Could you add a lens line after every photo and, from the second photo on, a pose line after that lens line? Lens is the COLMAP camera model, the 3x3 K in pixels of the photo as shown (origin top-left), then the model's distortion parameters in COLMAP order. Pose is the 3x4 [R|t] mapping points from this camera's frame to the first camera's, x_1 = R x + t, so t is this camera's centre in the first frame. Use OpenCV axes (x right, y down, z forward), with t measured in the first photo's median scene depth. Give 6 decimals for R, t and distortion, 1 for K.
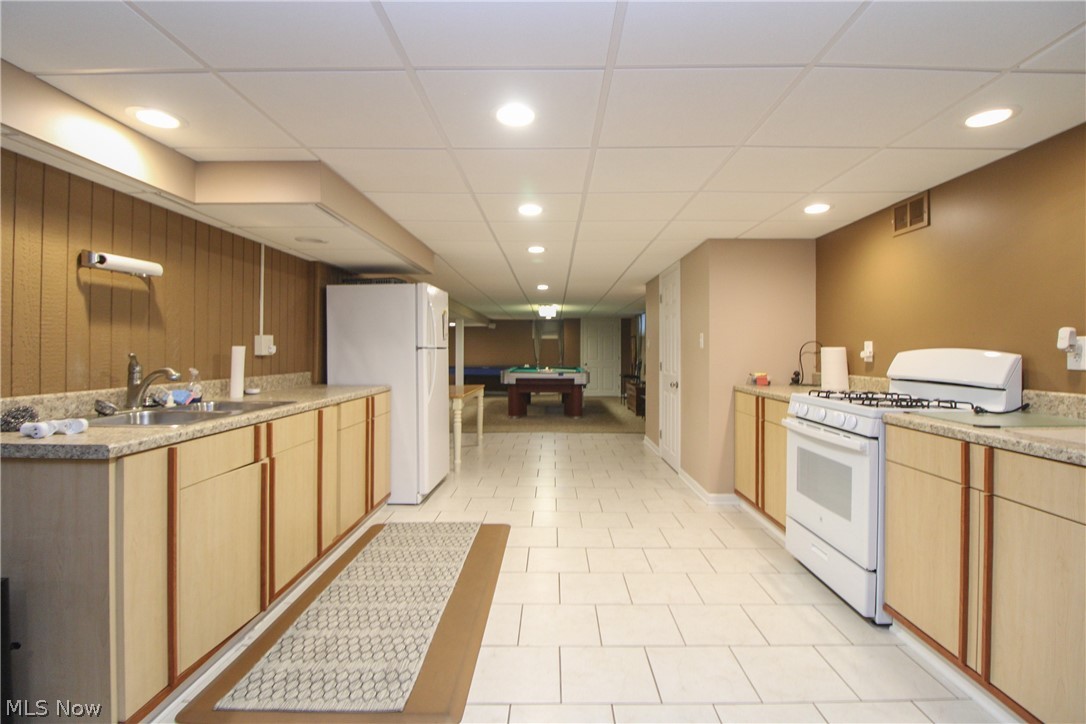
lens RADIAL K [[511.2, 0, 546.9], [0, 511.2, 346.8], [0, 0, 1]] dist [-0.024358, -0.000941]
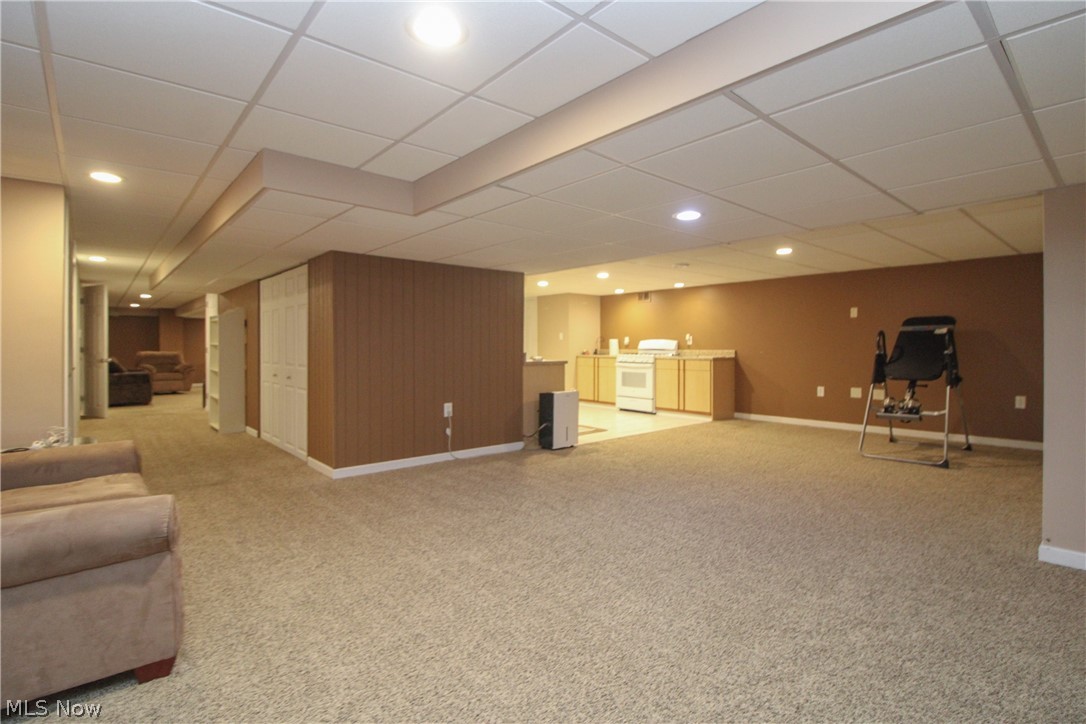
lens RADIAL K [[511.2, 0, 546.9], [0, 511.2, 346.8], [0, 0, 1]] dist [-0.024358, -0.000941]
pose [[0.749324, 0.000086, 0.662204, -2.129516], [-0.006930, 0.999946, 0.007713, 0.032208], [-0.662168, -0.010369, 0.749284, -1.133411]]
